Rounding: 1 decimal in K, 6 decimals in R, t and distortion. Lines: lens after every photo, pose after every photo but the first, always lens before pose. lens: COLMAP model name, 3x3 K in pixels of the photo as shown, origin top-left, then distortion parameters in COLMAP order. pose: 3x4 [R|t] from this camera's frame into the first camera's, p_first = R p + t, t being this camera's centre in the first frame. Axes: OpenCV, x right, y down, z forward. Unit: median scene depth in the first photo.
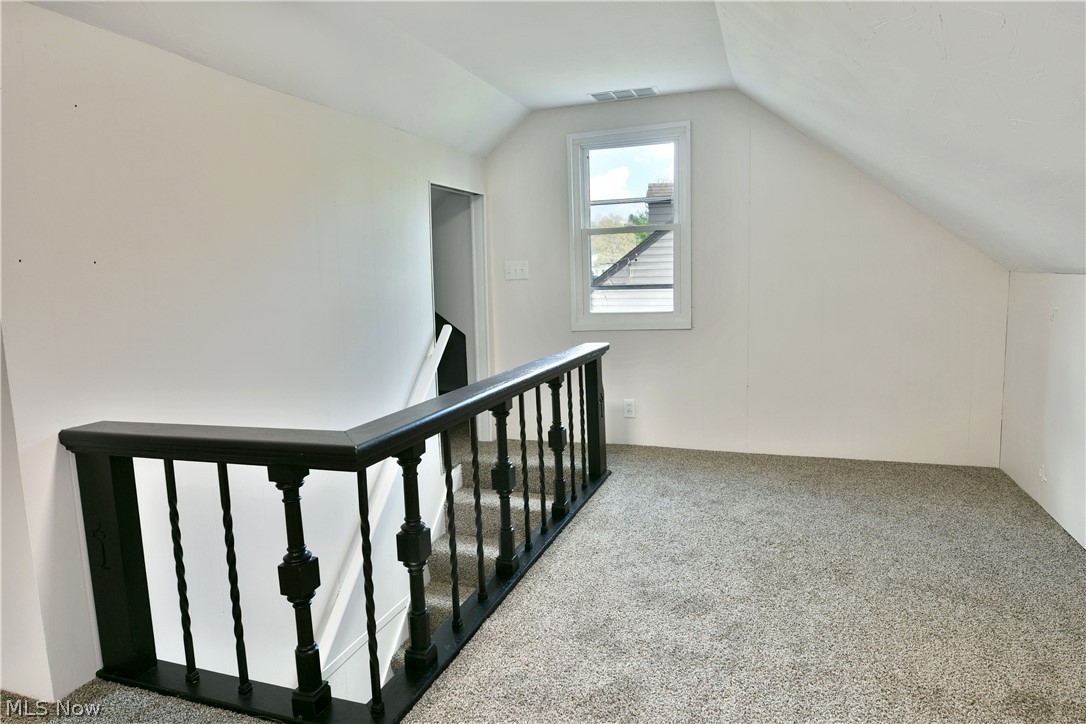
lens RADIAL K [[668.7, 0, 535.2], [0, 668.7, 357.7], [0, 0, 1]] dist [-0.005483, -0.001918]
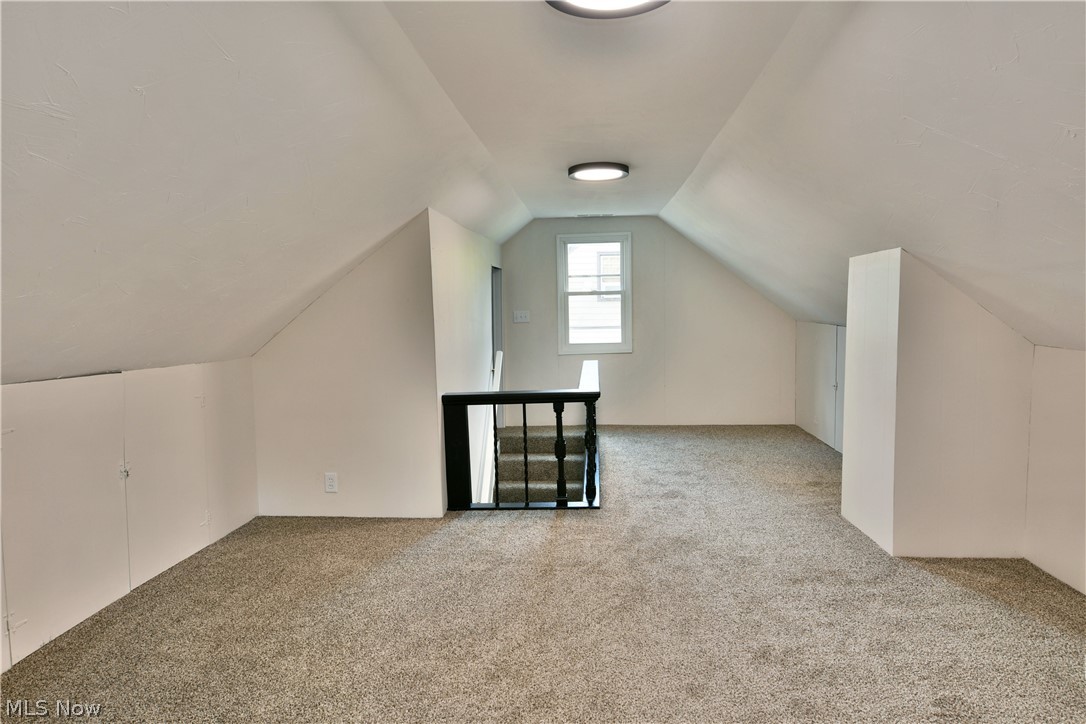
lens RADIAL K [[668.7, 0, 535.2], [0, 668.7, 357.7], [0, 0, 1]] dist [-0.005483, -0.001918]
pose [[0.966723, -0.010740, 0.255601, -0.723154], [0.023152, 0.998691, -0.045601, 0.068262], [-0.254777, 0.050001, 0.965706, -0.941572]]
